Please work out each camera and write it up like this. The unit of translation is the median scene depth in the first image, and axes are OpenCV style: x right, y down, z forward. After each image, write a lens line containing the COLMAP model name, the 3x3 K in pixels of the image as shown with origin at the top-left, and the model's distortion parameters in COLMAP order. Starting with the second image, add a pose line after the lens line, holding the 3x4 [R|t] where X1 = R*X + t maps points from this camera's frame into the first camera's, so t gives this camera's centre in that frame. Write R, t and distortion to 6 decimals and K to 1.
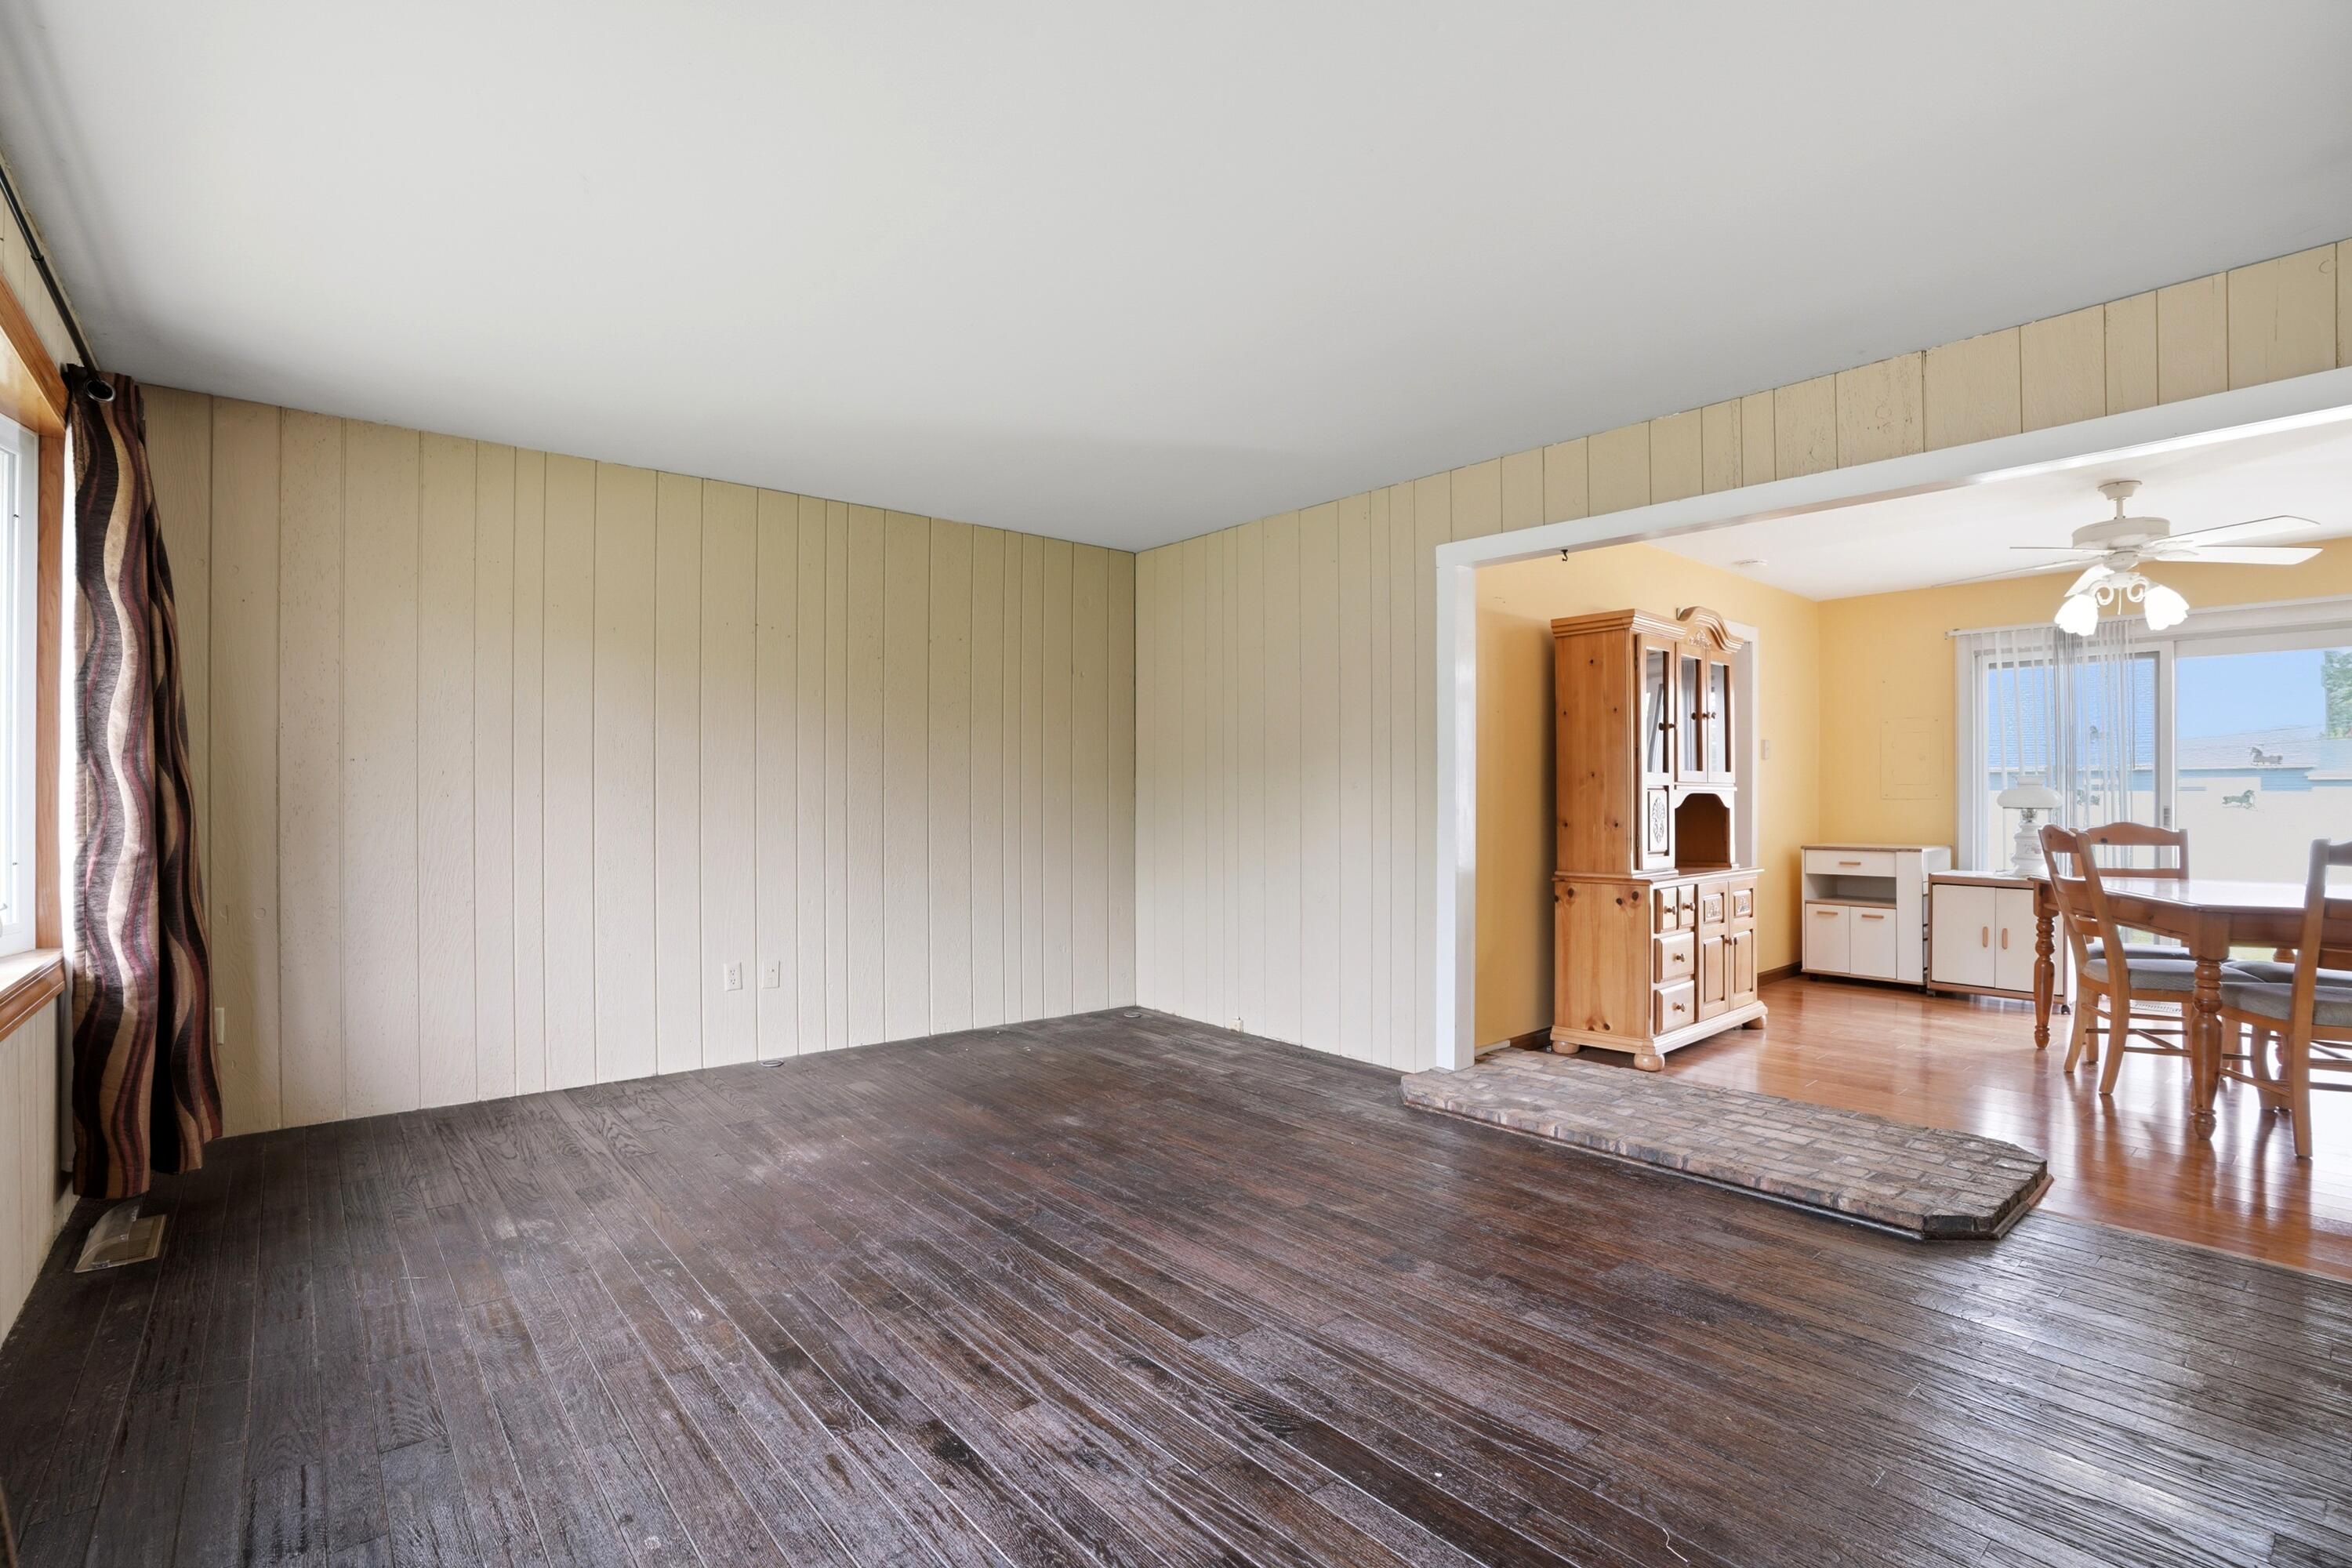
lens RADIAL K [[1078.3, 0, 1168.9], [0, 1078.3, 782.9], [0, 0, 1]] dist [-0.026011, 0.001202]
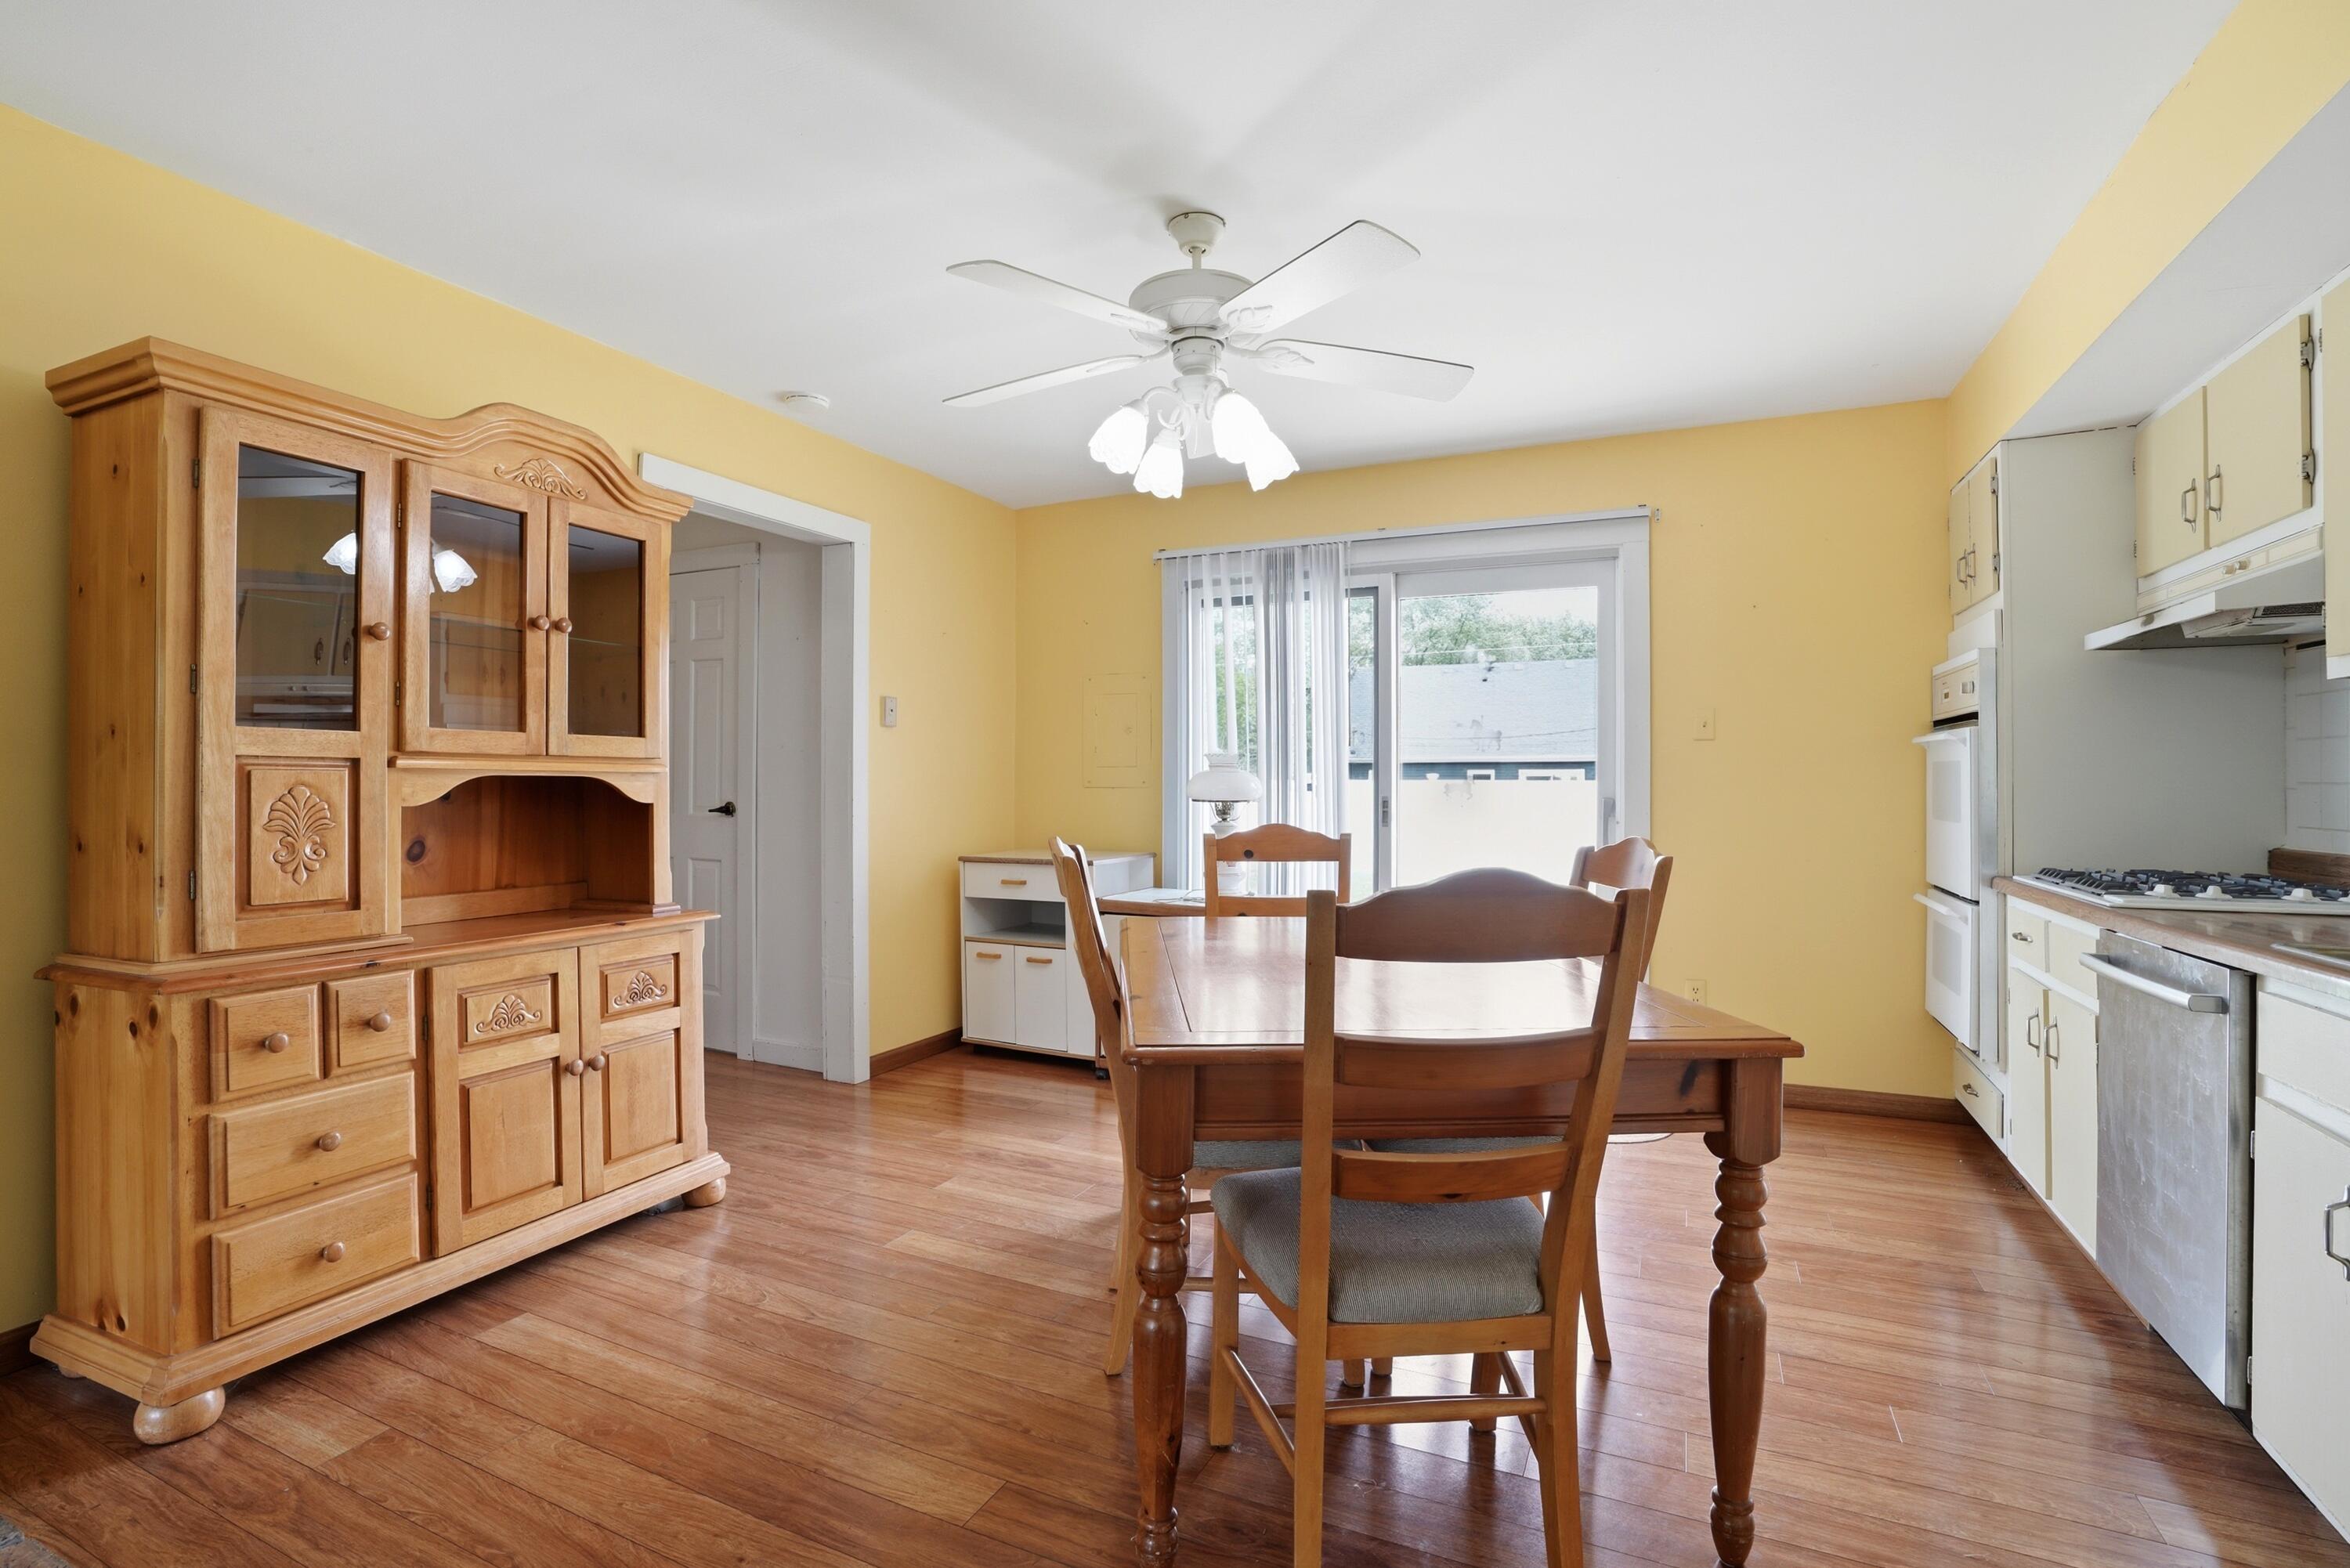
lens RADIAL K [[1077.3, 0, 1167.9], [0, 1077.3, 782.9], [0, 0, 1]] dist [-0.026011, 0.001202]
pose [[0.915660, 0.002348, 0.401946, 0.633815], [-0.005801, 0.999956, 0.007375, 0.008716], [-0.401911, -0.009085, 0.915634, 0.467197]]
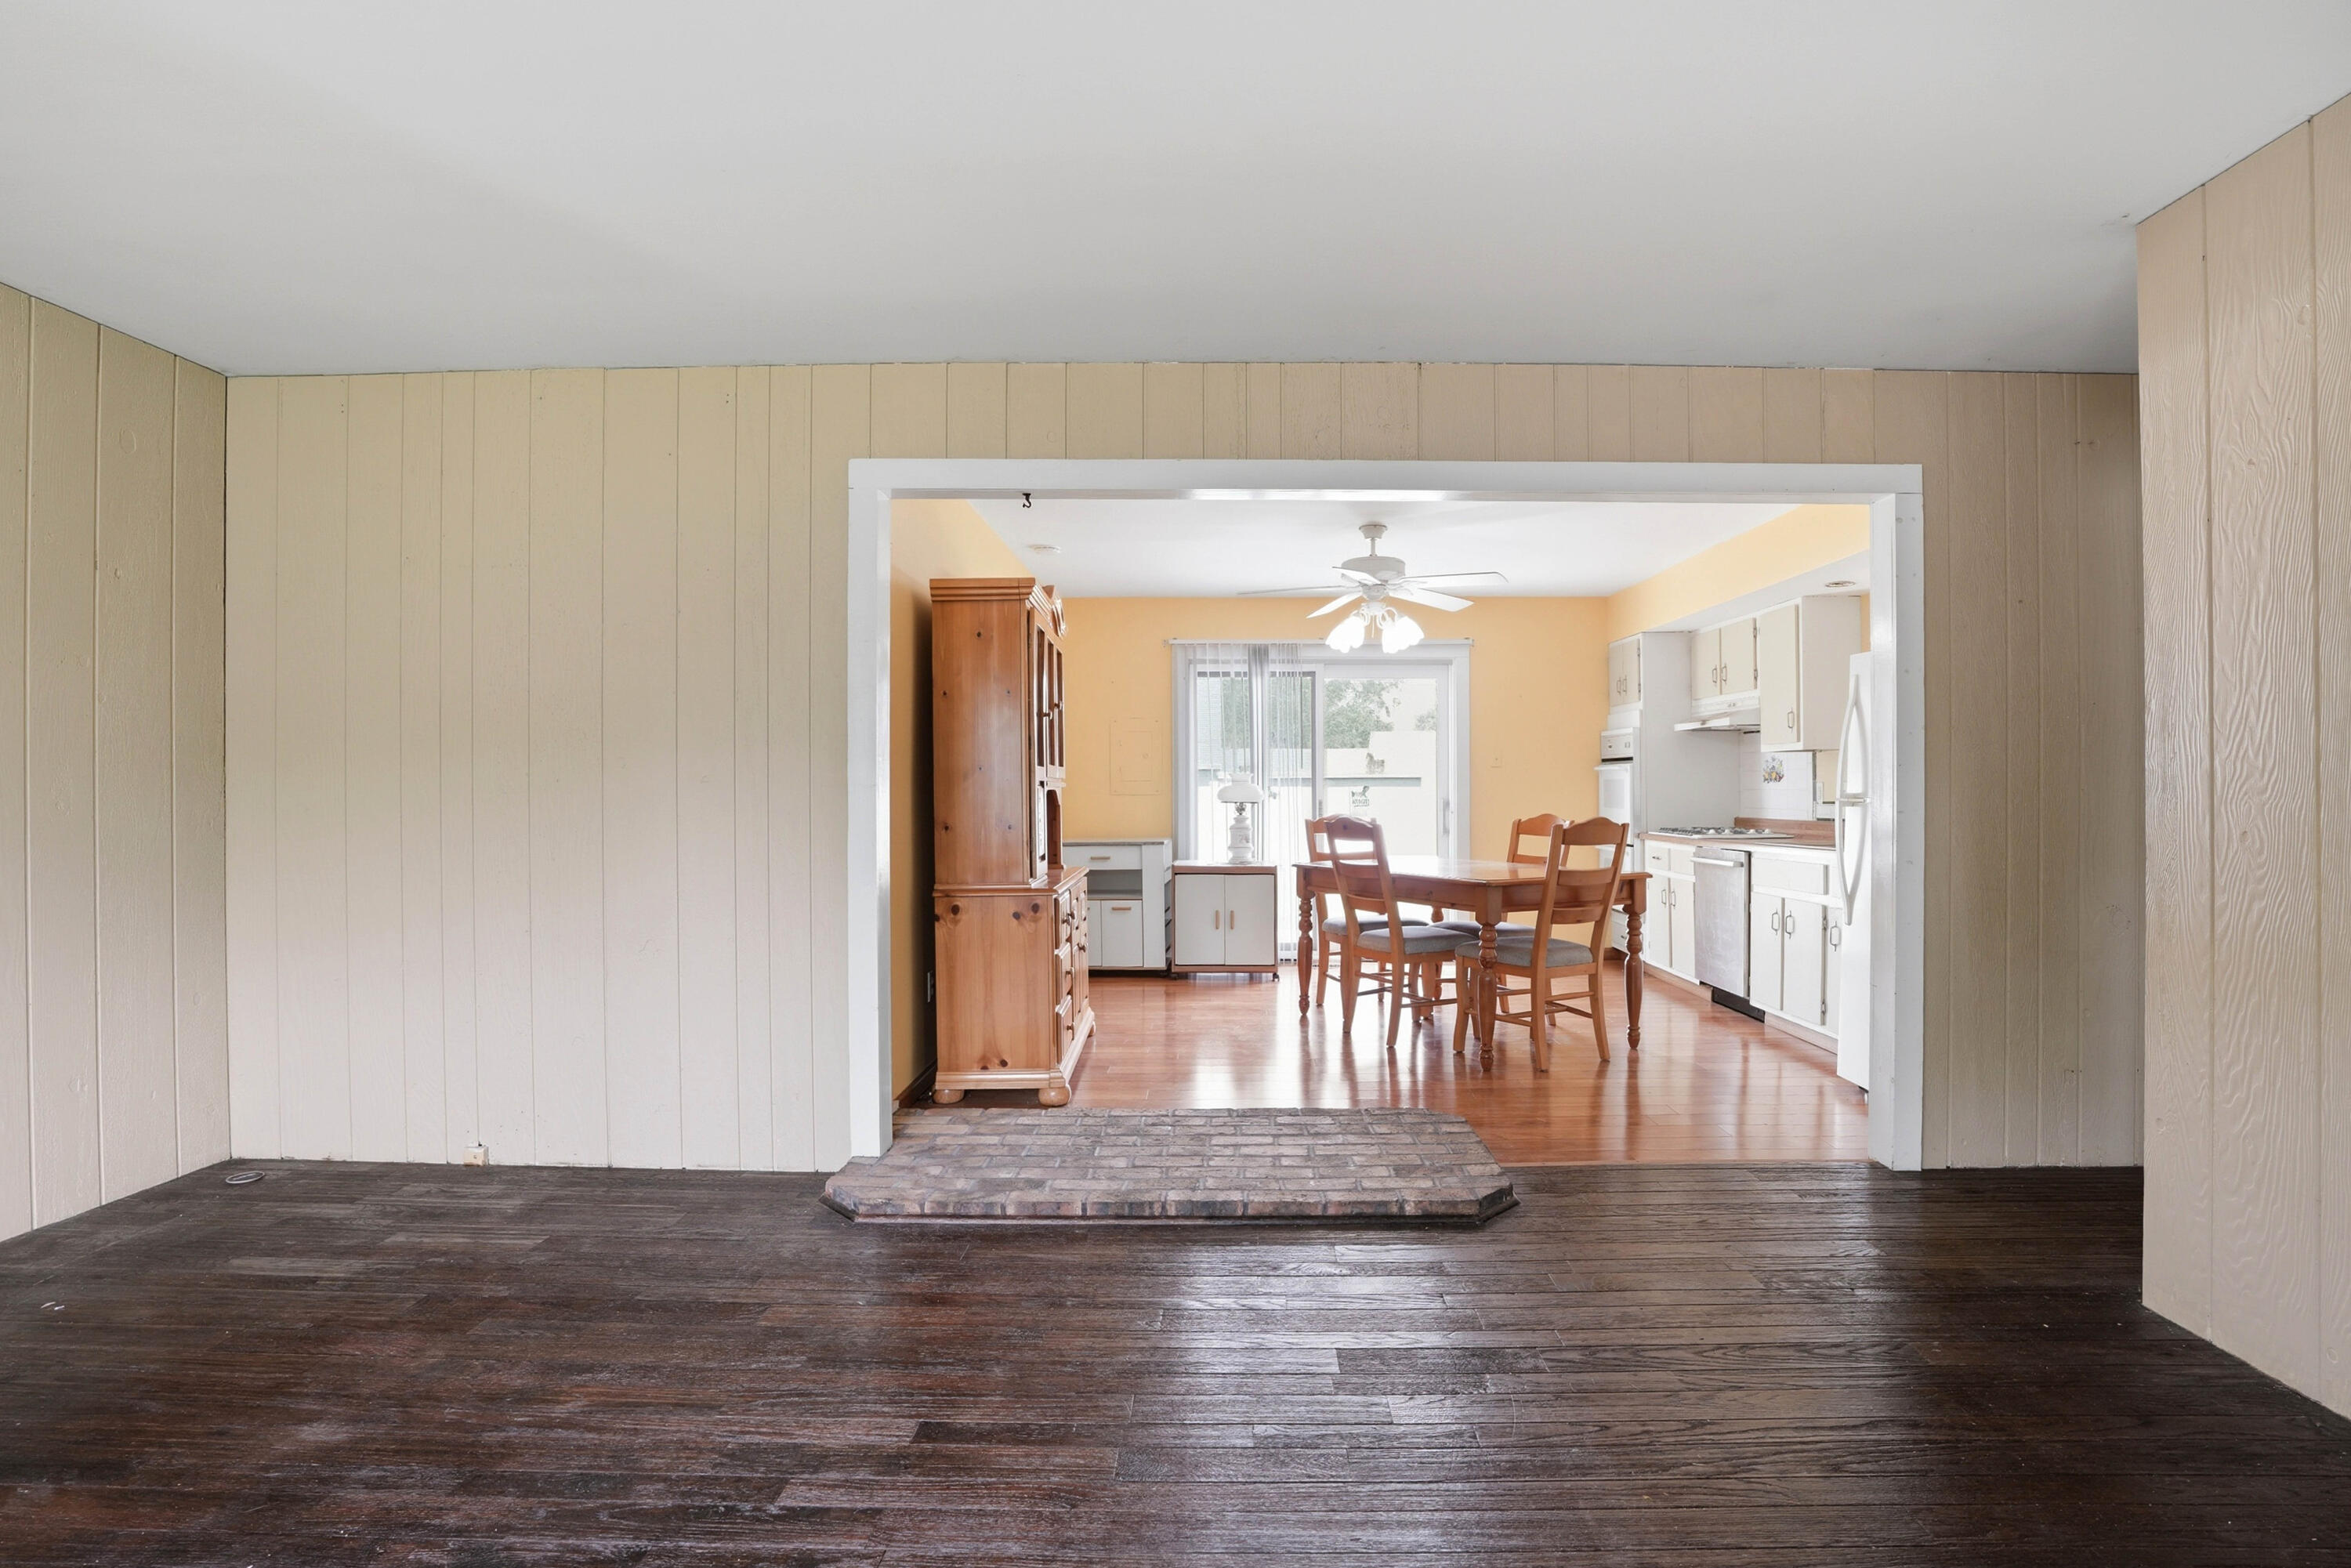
lens RADIAL K [[1155.2, 0, 1214.6], [0, 1155.2, 776.7], [0, 0, 1]] dist [-0.064959, 0.025865]
pose [[0.661406, 0.005959, 0.750004, -0.170744], [-0.004559, 0.999982, -0.003925, 0.001936], [-0.750014, -0.000824, 0.661421, 0.271488]]
